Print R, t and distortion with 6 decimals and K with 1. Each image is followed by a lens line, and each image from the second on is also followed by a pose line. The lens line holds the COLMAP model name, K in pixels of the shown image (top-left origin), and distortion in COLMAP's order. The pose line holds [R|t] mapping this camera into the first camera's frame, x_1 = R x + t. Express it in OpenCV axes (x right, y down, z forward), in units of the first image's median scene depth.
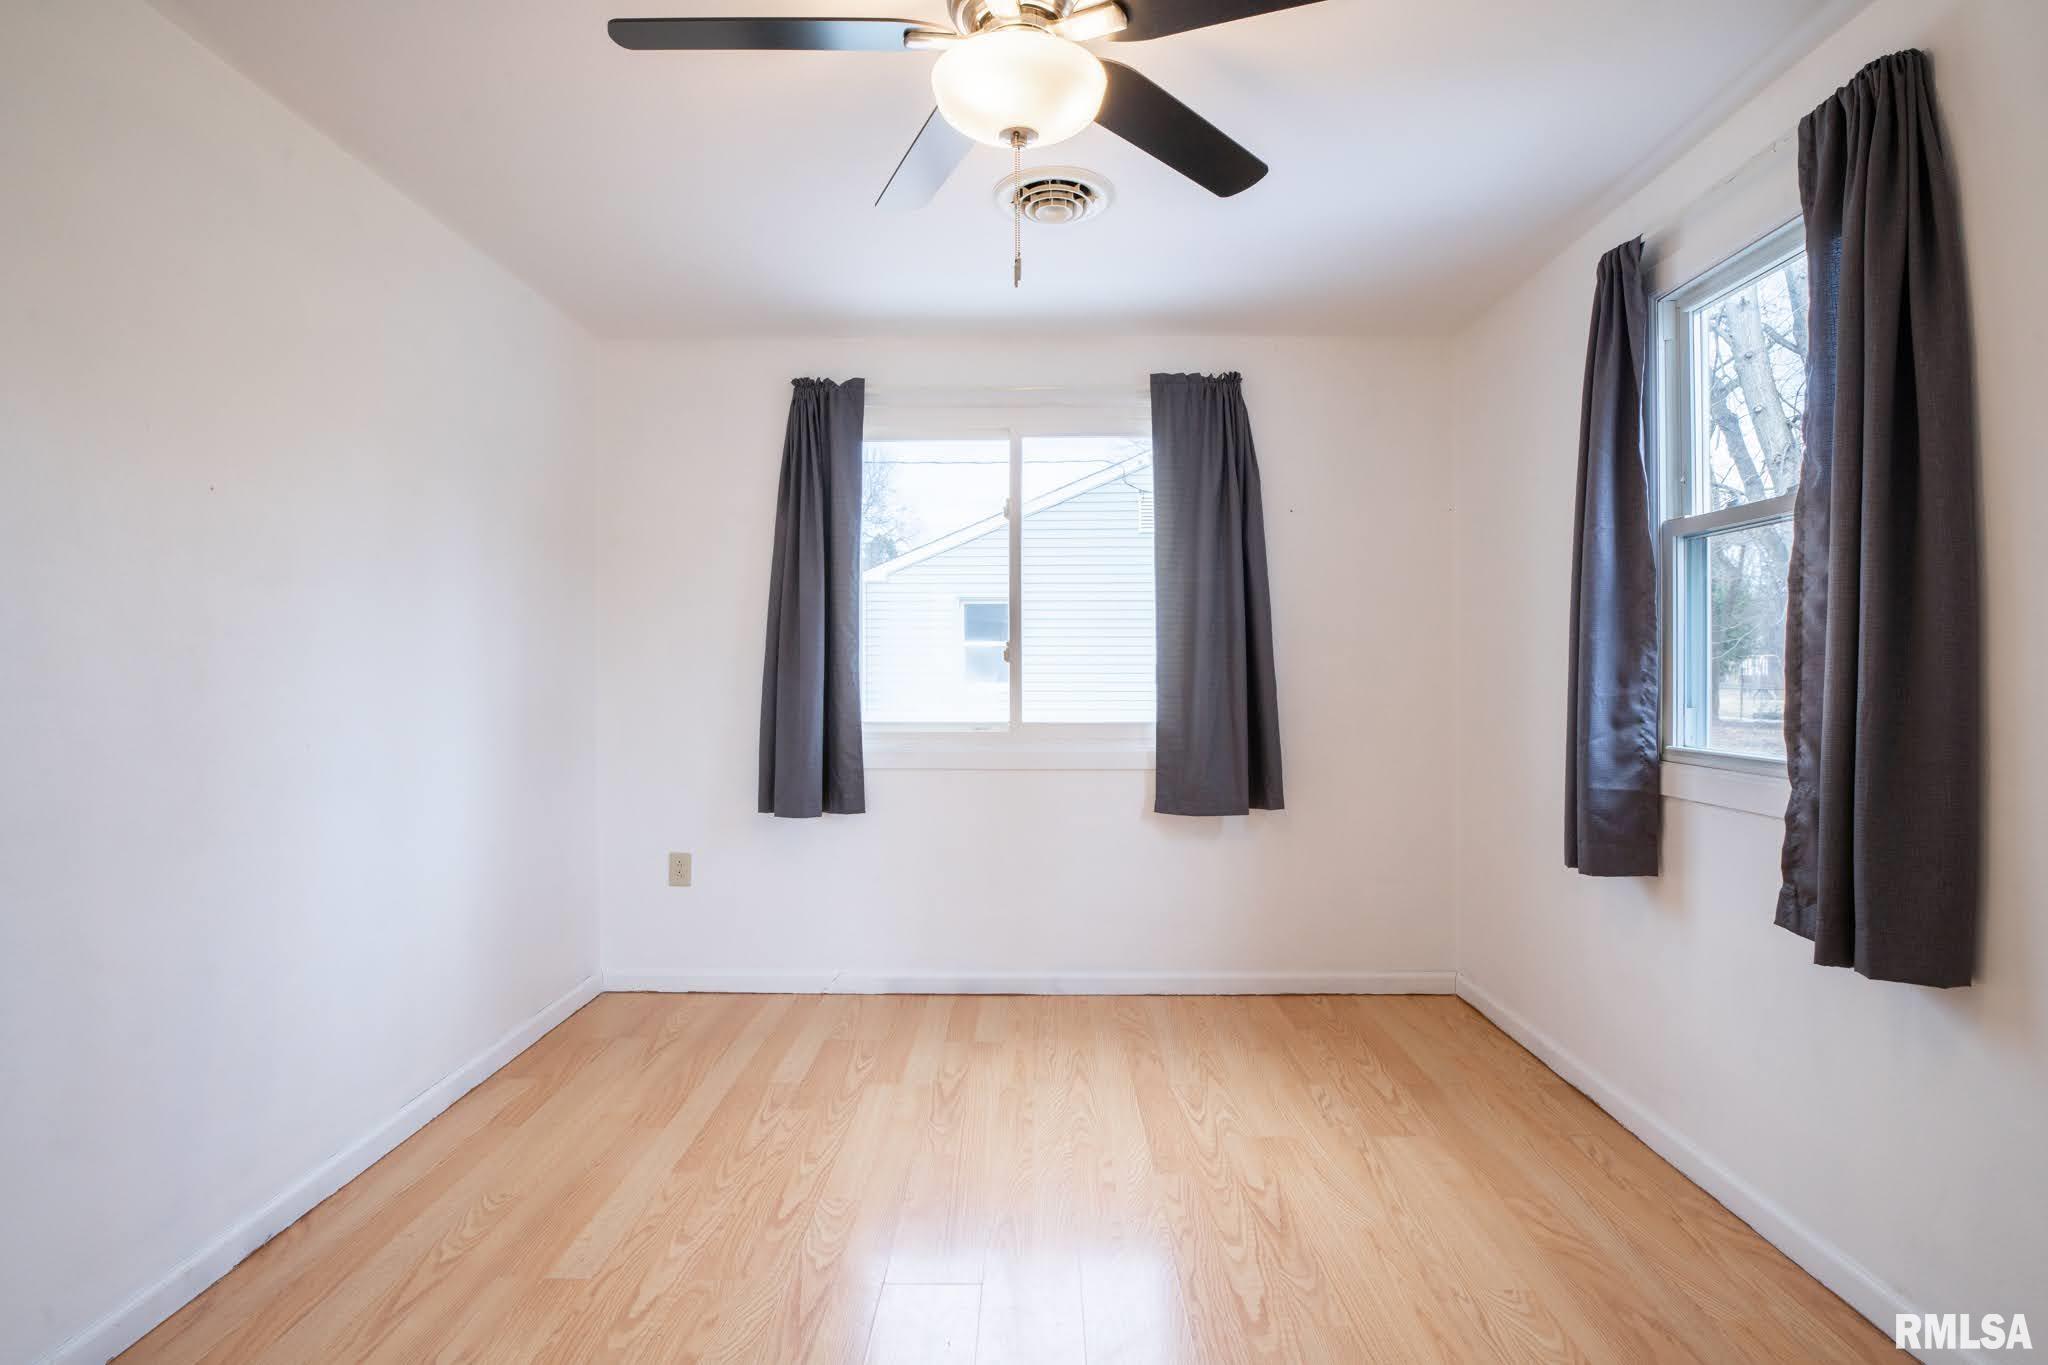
lens RADIAL K [[1033.5, 0, 1034.6], [0, 1033.5, 675.1], [0, 0, 1]] dist [-0.021661, -0.006466]
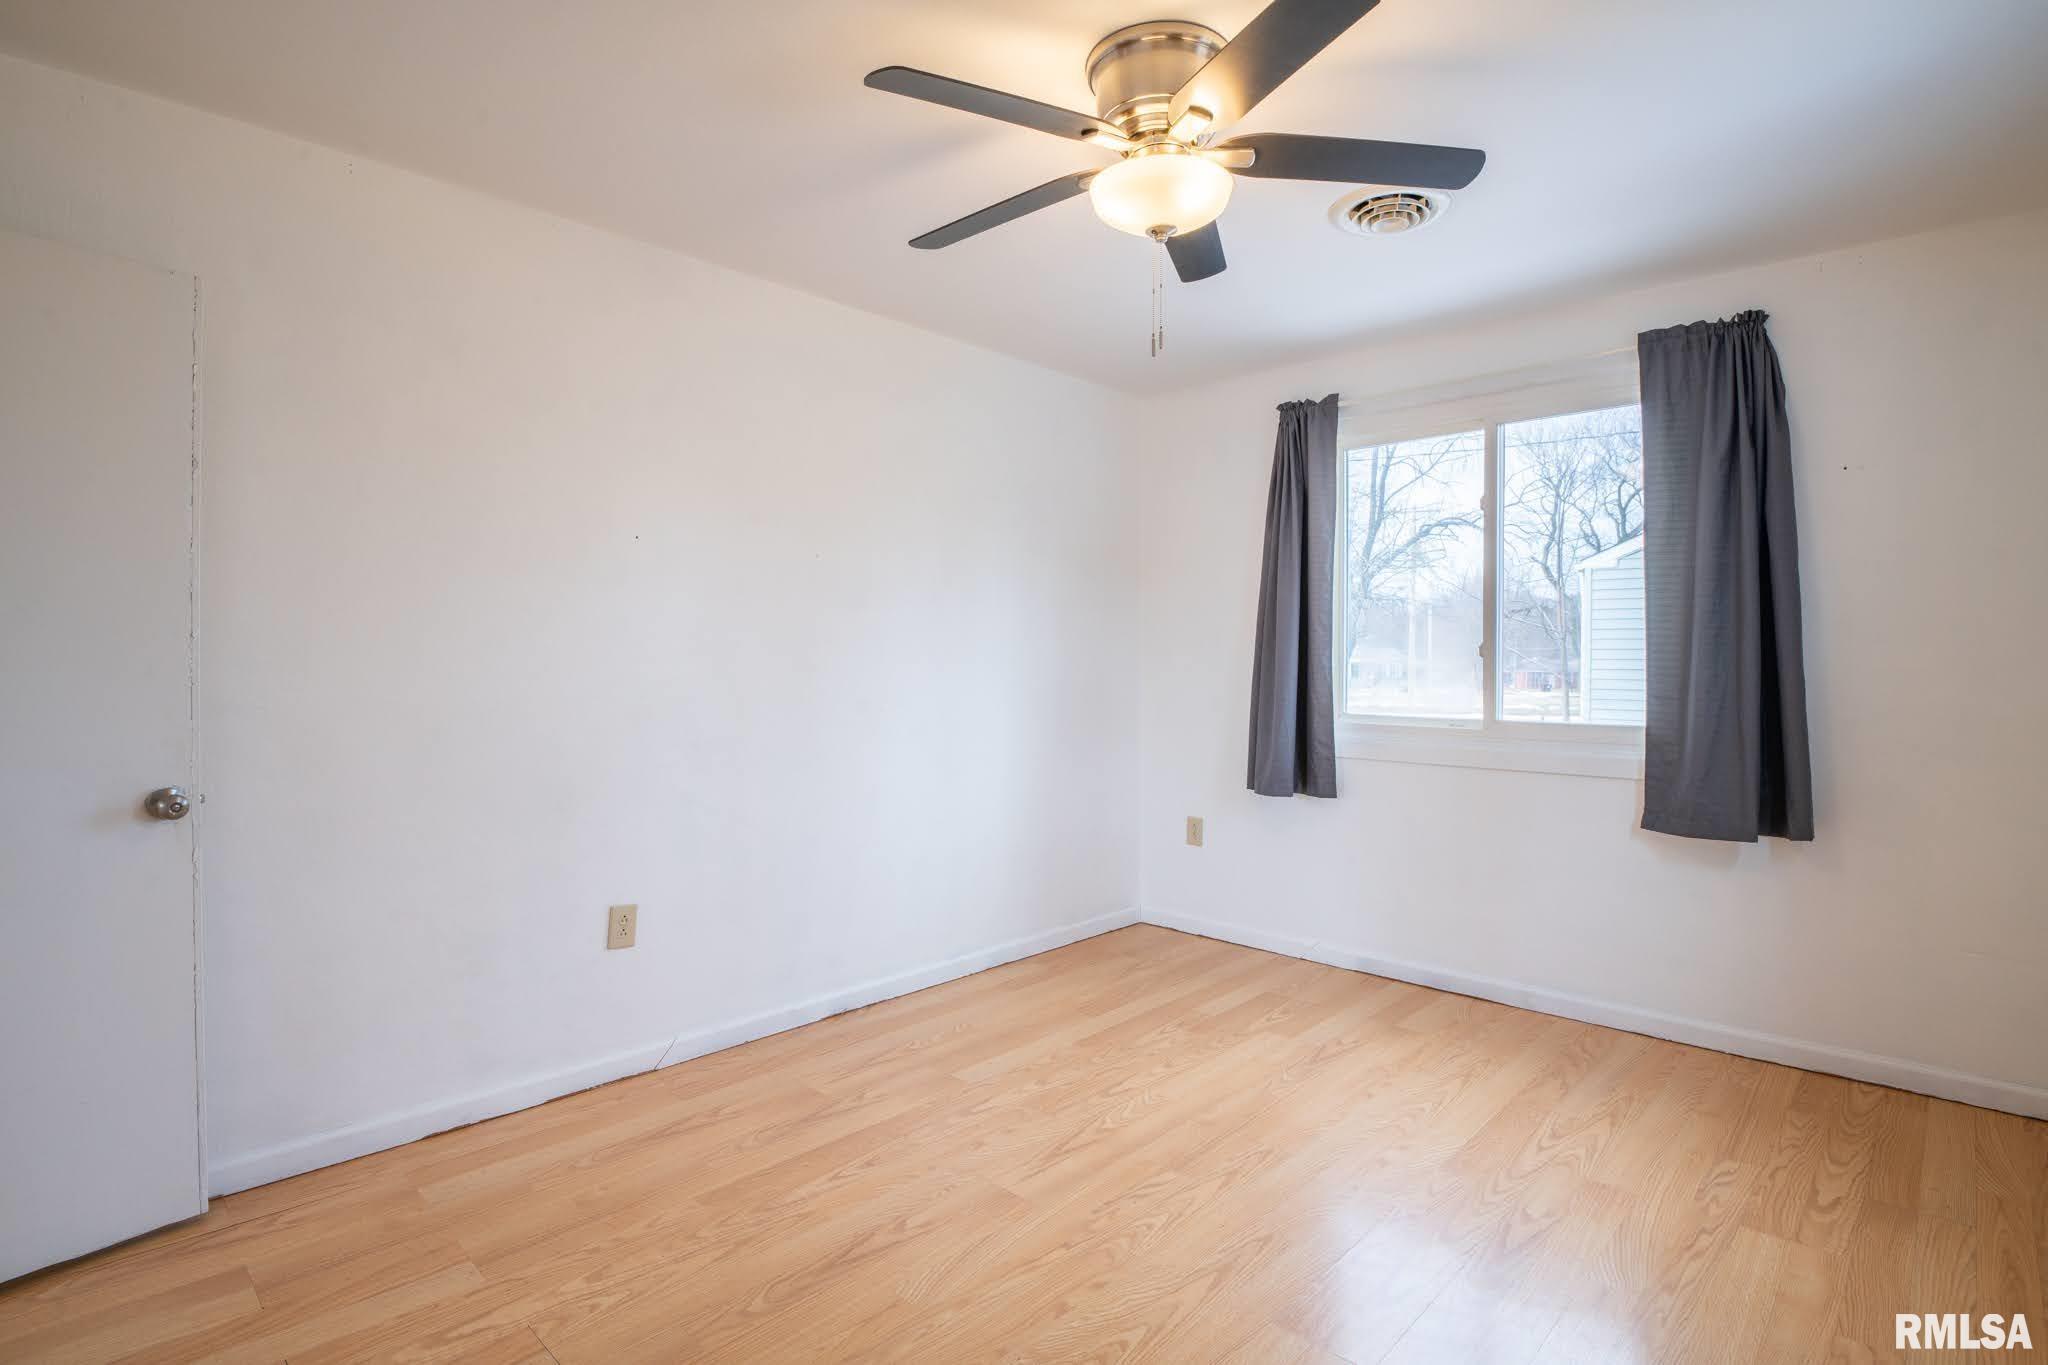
lens RADIAL K [[1029.6, 0, 1011.9], [0, 1029.6, 677.2], [0, 0, 1]] dist [-0.024875, -0.006753]
pose [[0.715201, 0.014377, -0.698771, 0.354517], [-0.009526, 0.999896, 0.010822, -0.000688], [0.698854, -0.001083, 0.715263, -0.000183]]
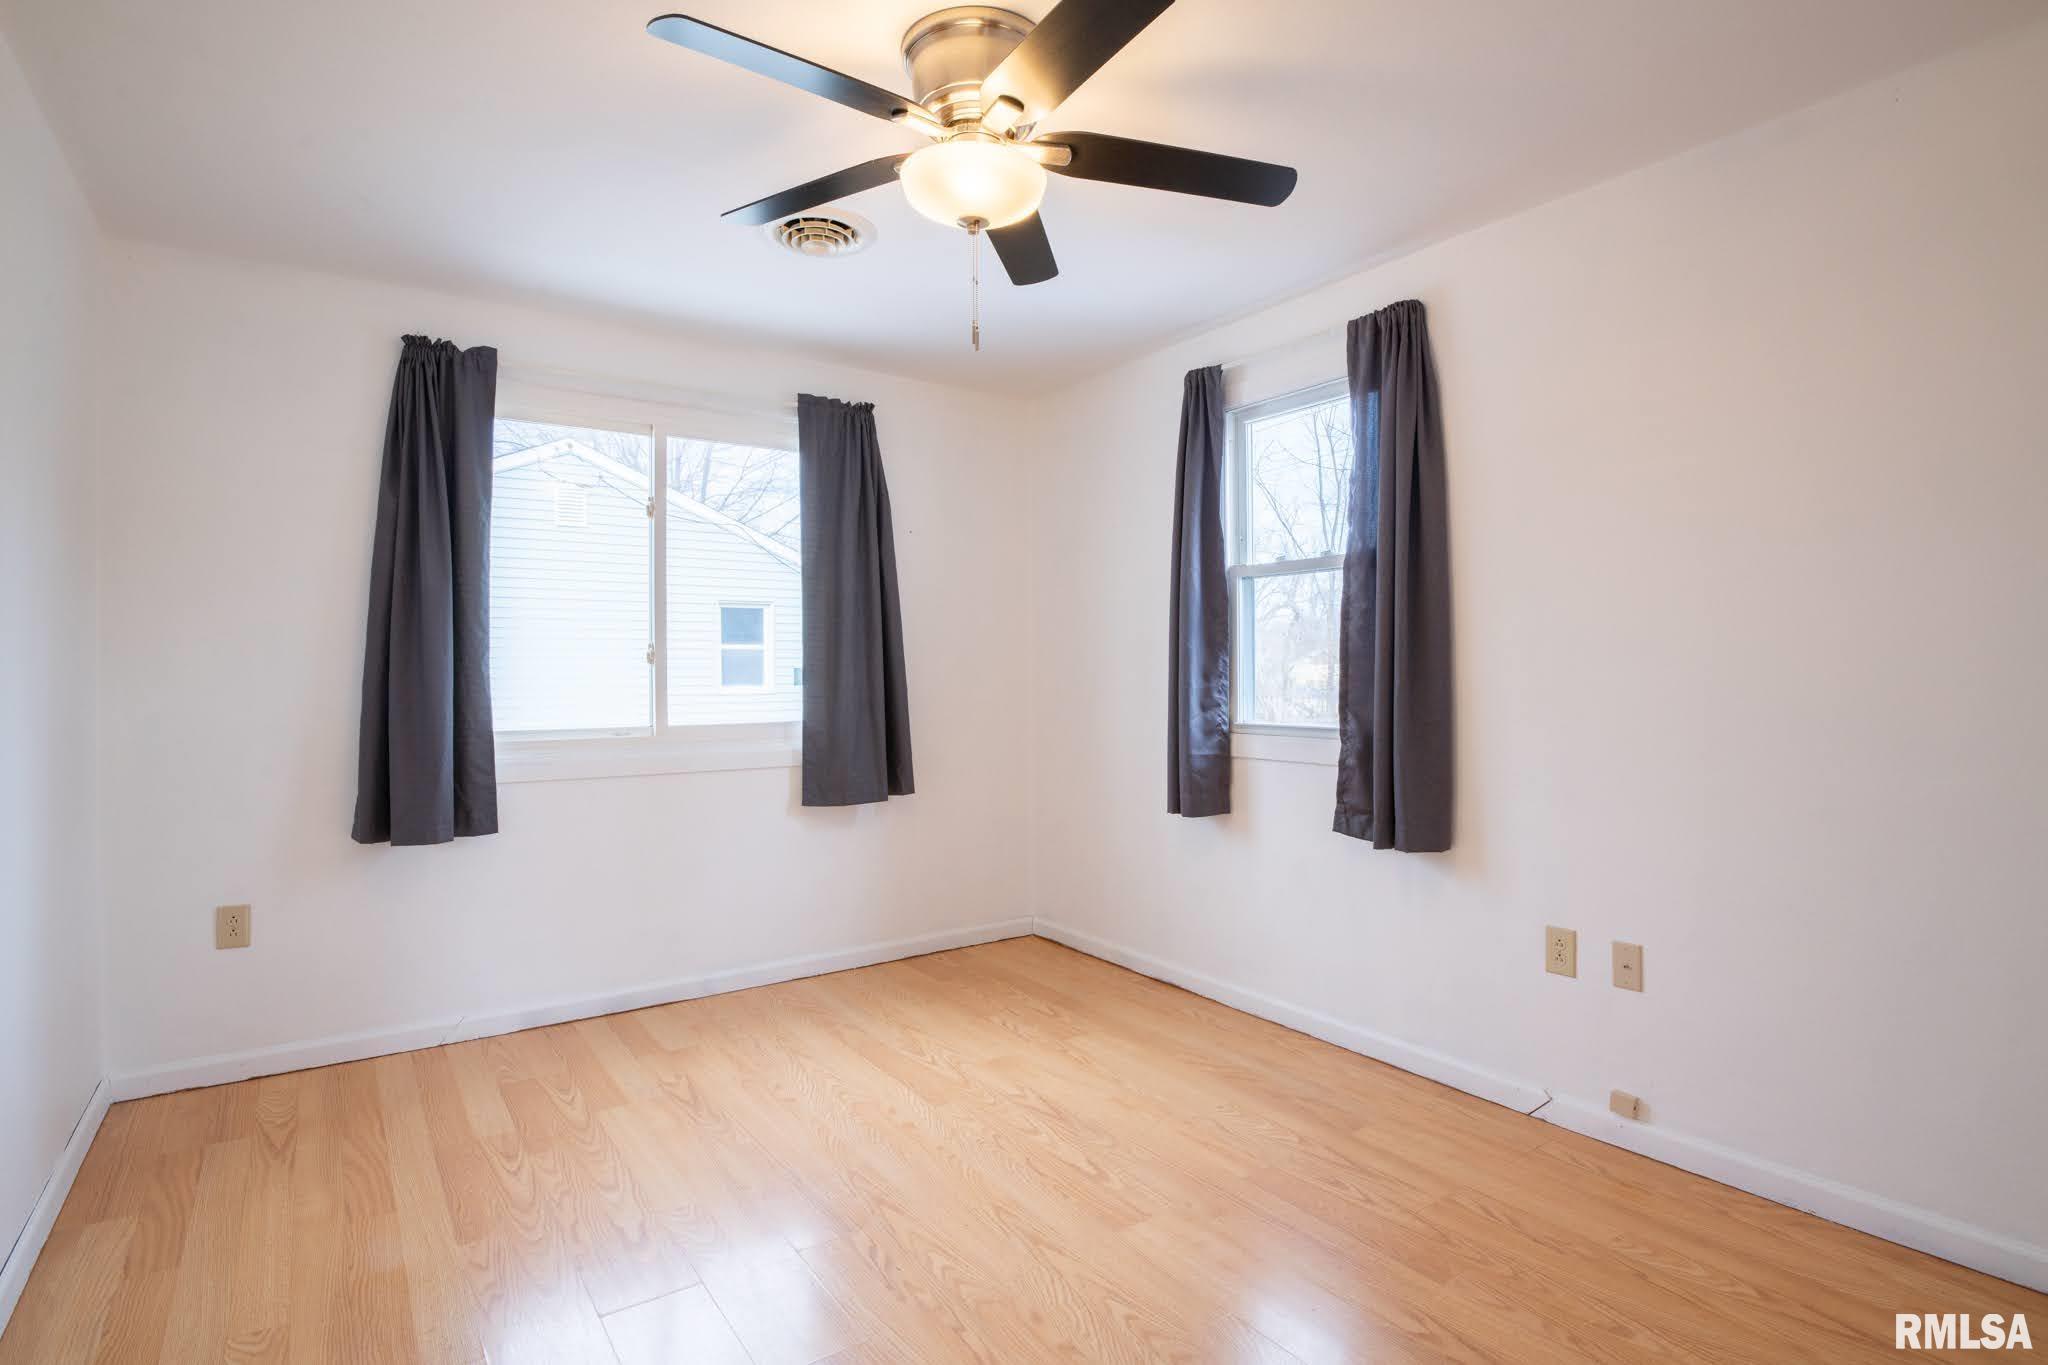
lens RADIAL K [[1026.3, 0, 1064.8], [0, 1026.3, 675.8], [0, 0, 1]] dist [-0.021344, -0.007475]
pose [[0.795905, -0.007000, 0.605381, -0.320827], [0.008412, 0.999964, 0.000503, 0.000883], [-0.605363, 0.004692, 0.795936, -0.003101]]
